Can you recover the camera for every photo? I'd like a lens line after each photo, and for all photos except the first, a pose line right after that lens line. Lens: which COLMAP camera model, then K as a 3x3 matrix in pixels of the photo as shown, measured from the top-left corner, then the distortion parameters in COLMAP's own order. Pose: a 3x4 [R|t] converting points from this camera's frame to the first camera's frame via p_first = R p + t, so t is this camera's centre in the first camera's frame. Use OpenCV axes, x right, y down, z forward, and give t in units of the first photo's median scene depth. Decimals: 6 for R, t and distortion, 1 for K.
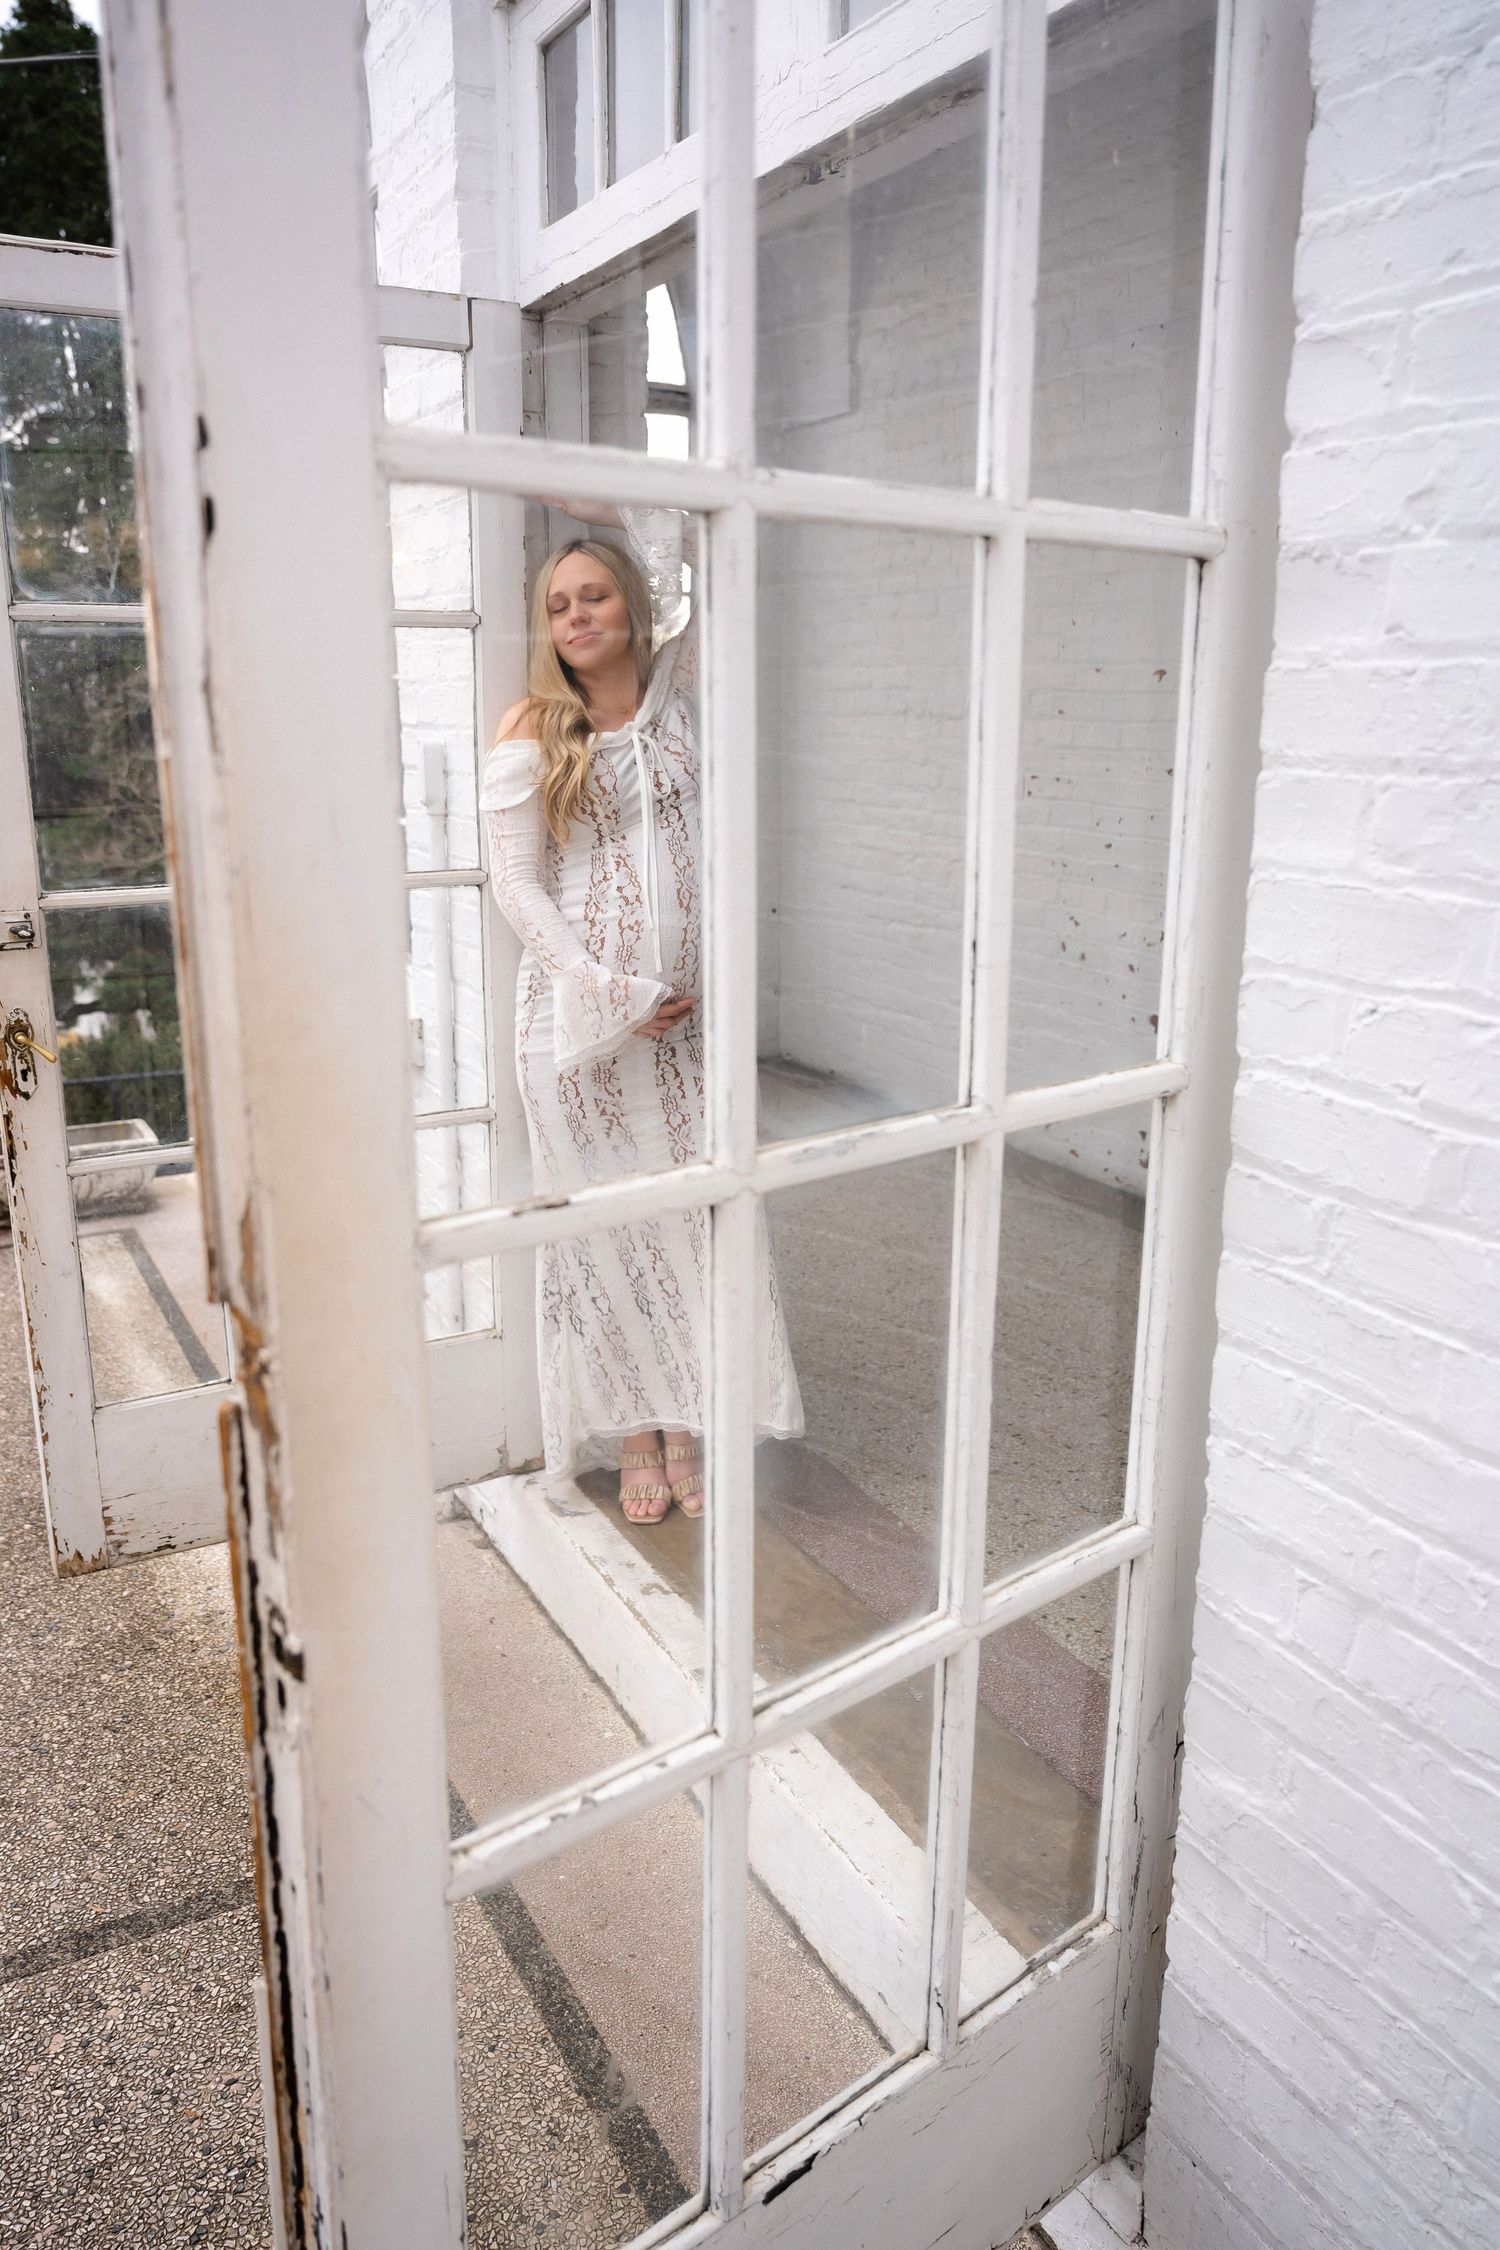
lens RADIAL K [[1680.6, 0, 747.6], [0, 1680.6, 1135.5], [0, 0, 1]] dist [-0.004361, 0.009251]
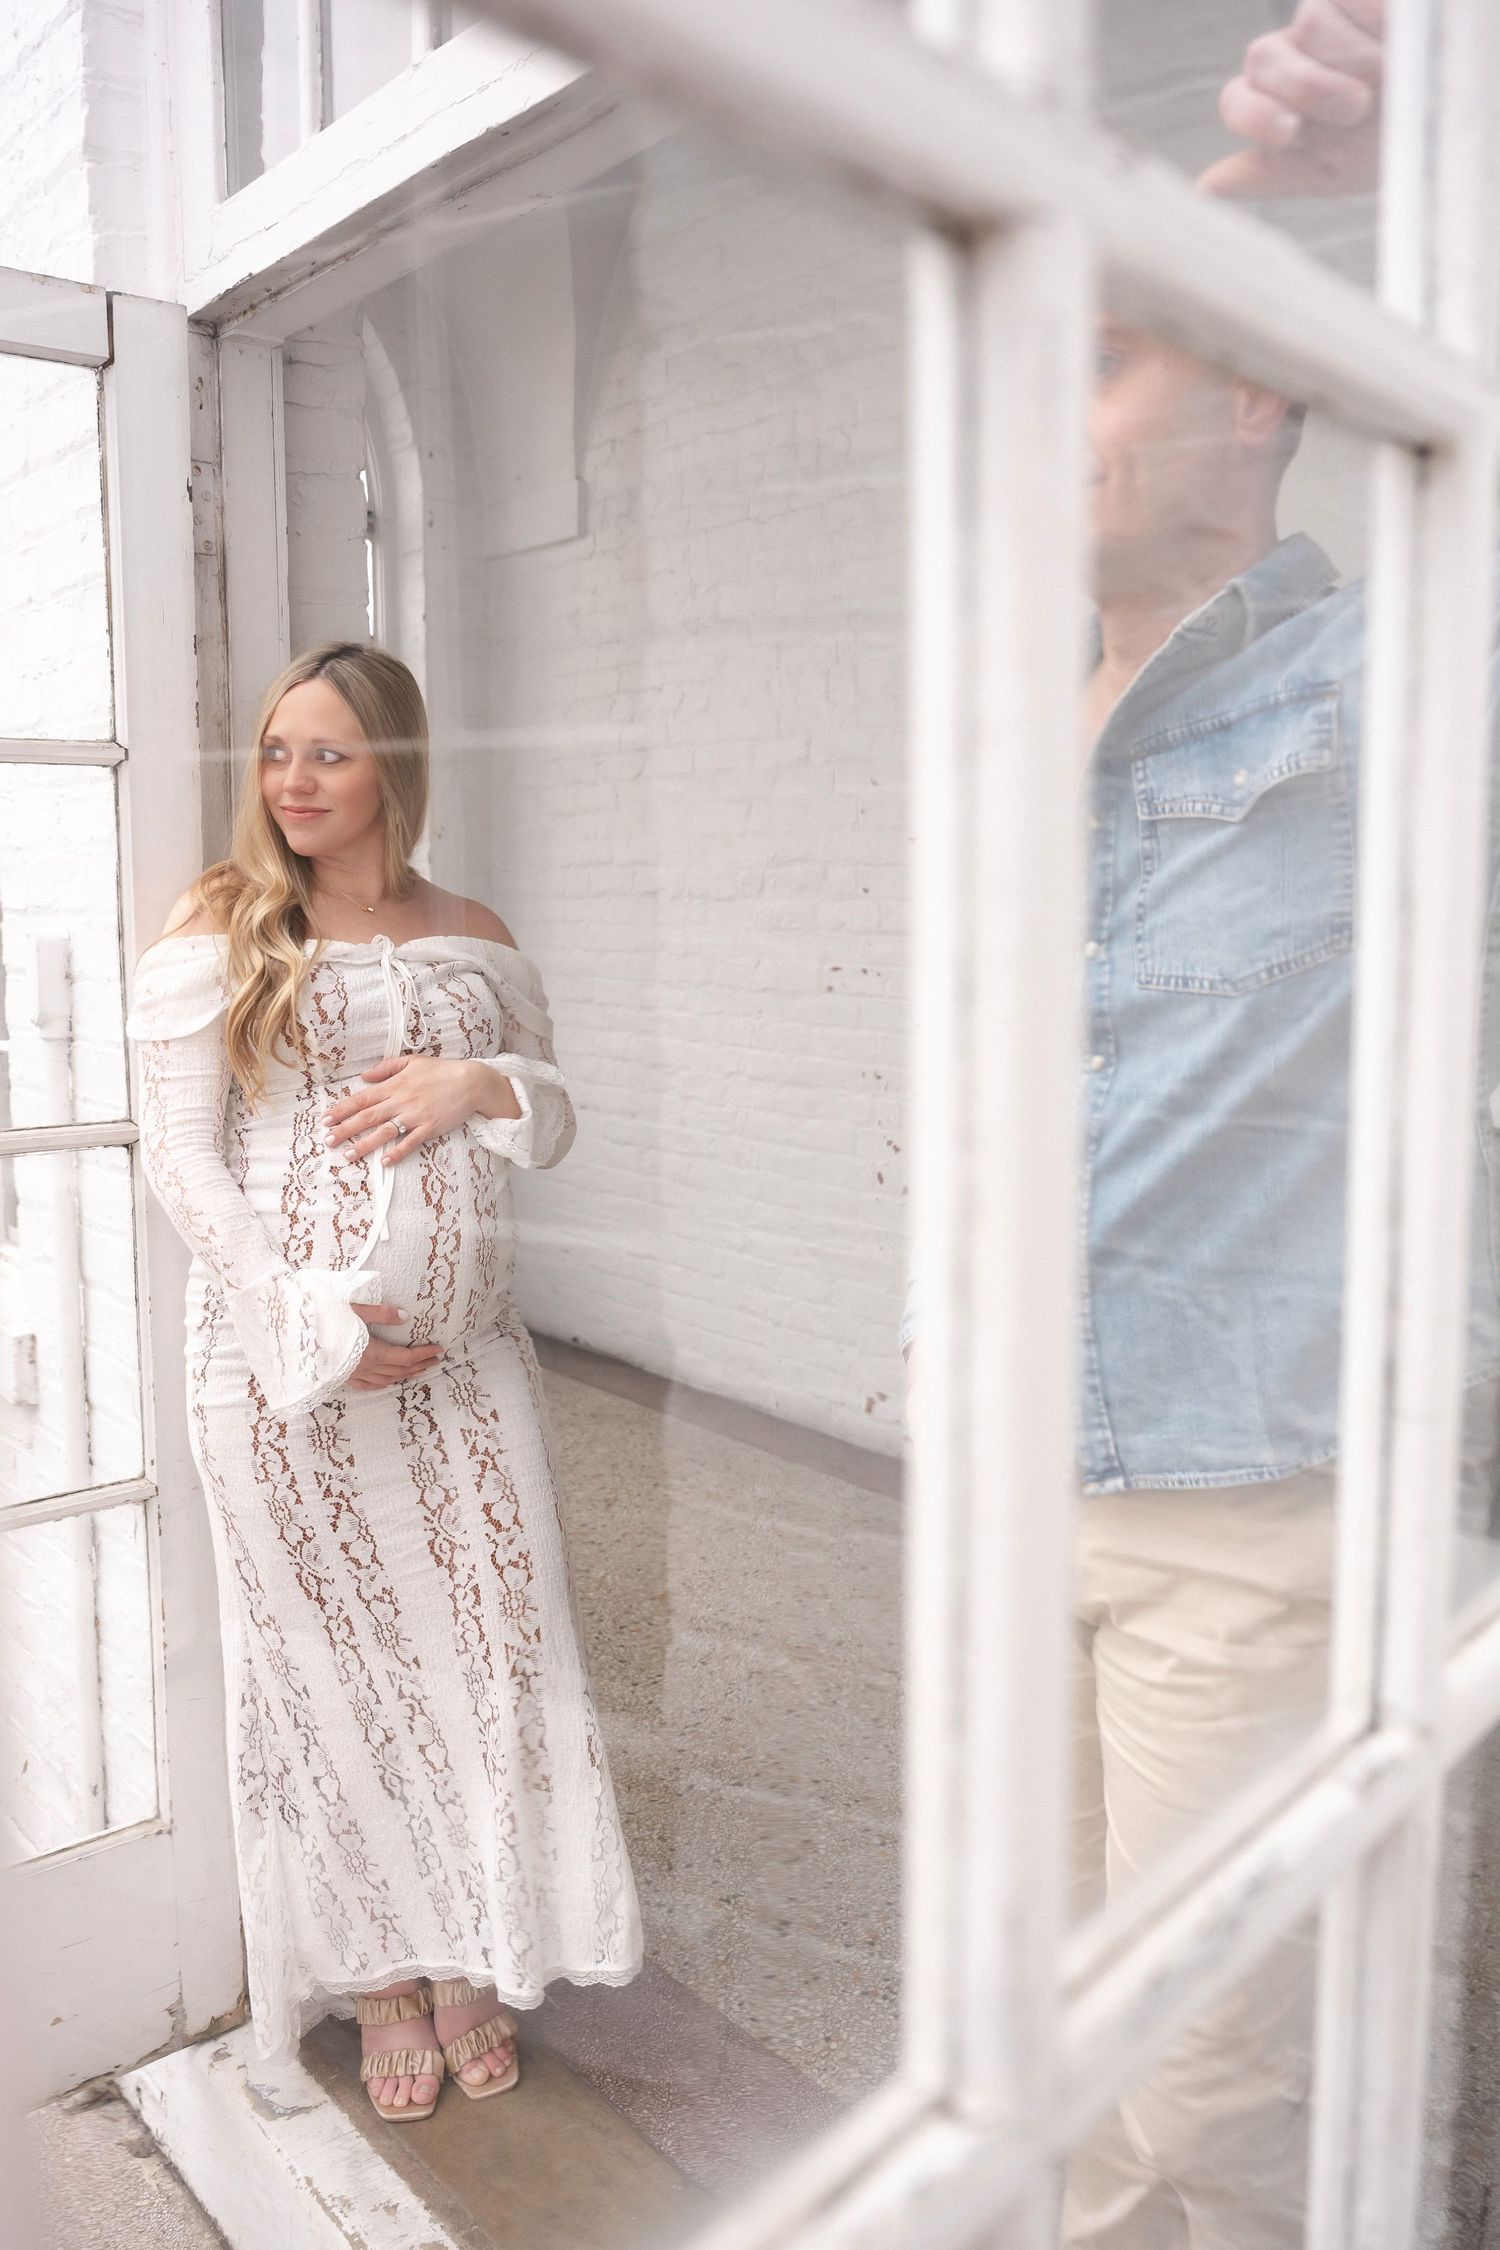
lens RADIAL K [[1905.9, 0, 743.5], [0, 1905.9, 1111.8], [0, 0, 1]] dist [-0.018694, 0.012505]
pose [[0.985264, -0.033368, 0.167751, -0.043353], [0.055235, 0.990308, -0.127431, -0.055010], [-0.161873, 0.134819, 0.977559, 0.215499]]
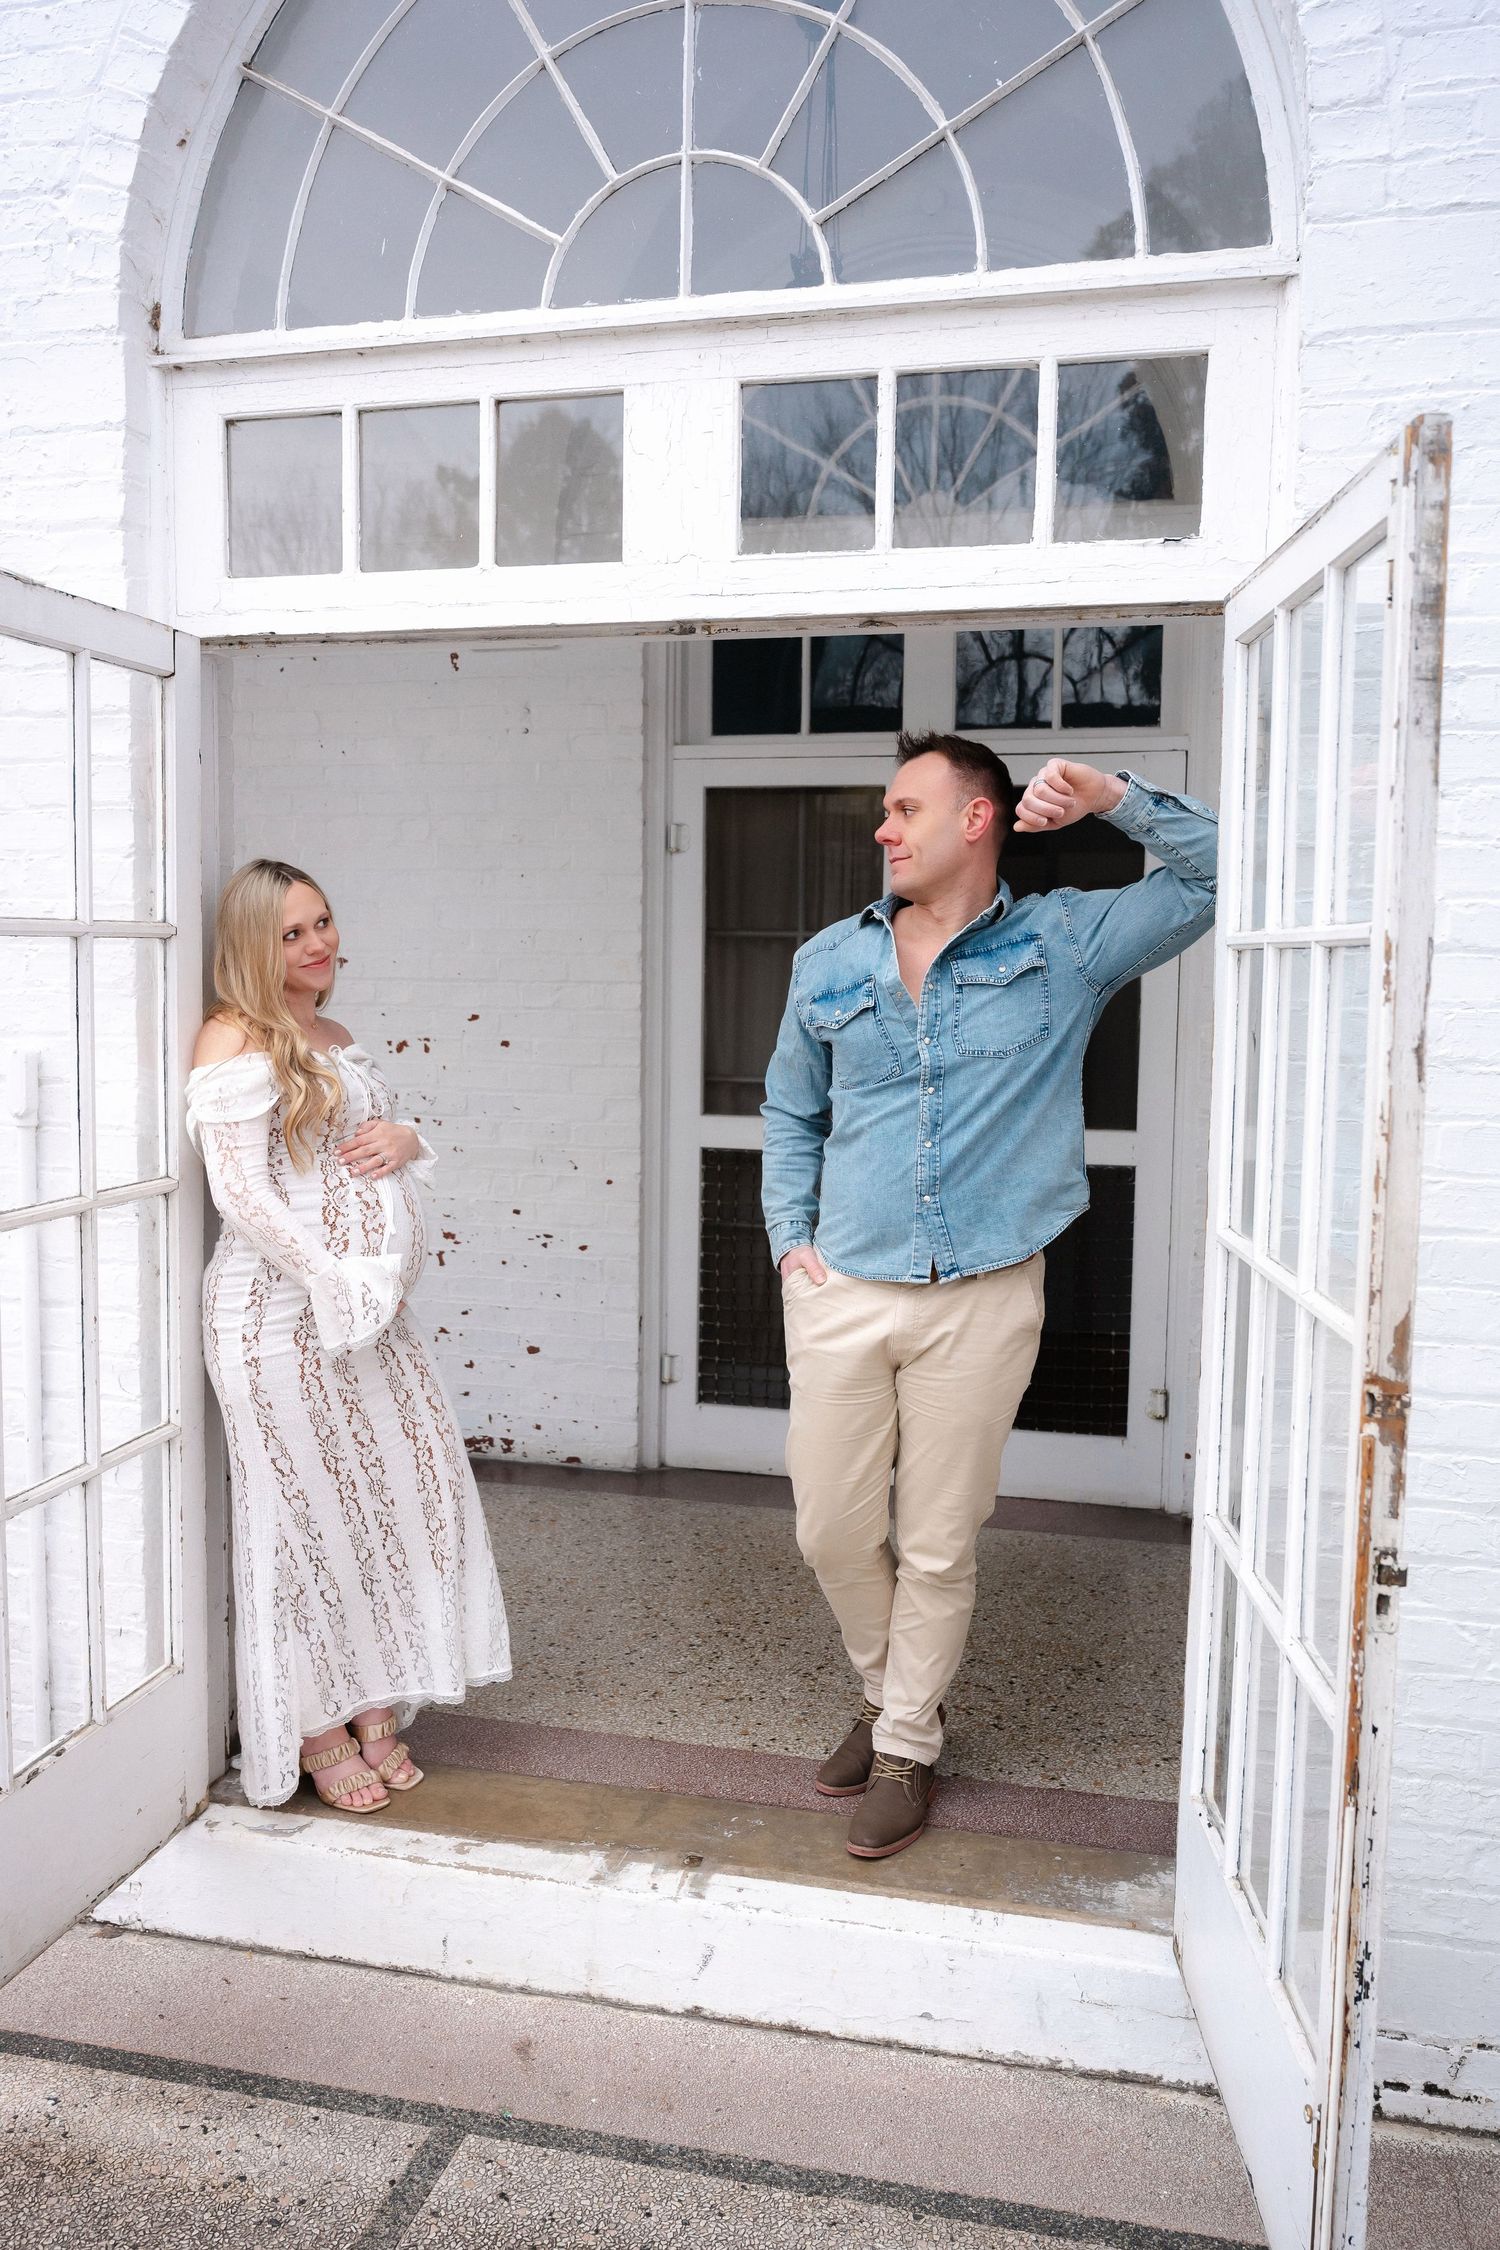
lens RADIAL K [[1835.7, 0, 733.7], [0, 1835.7, 1133.0], [0, 0, 1]] dist [0.007771, 0.002363]
pose [[0.681438, -0.069587, 0.728560, -0.703249], [0.183011, 0.980046, -0.077566, -0.042255], [-0.708625, 0.186191, 0.680576, 0.024996]]
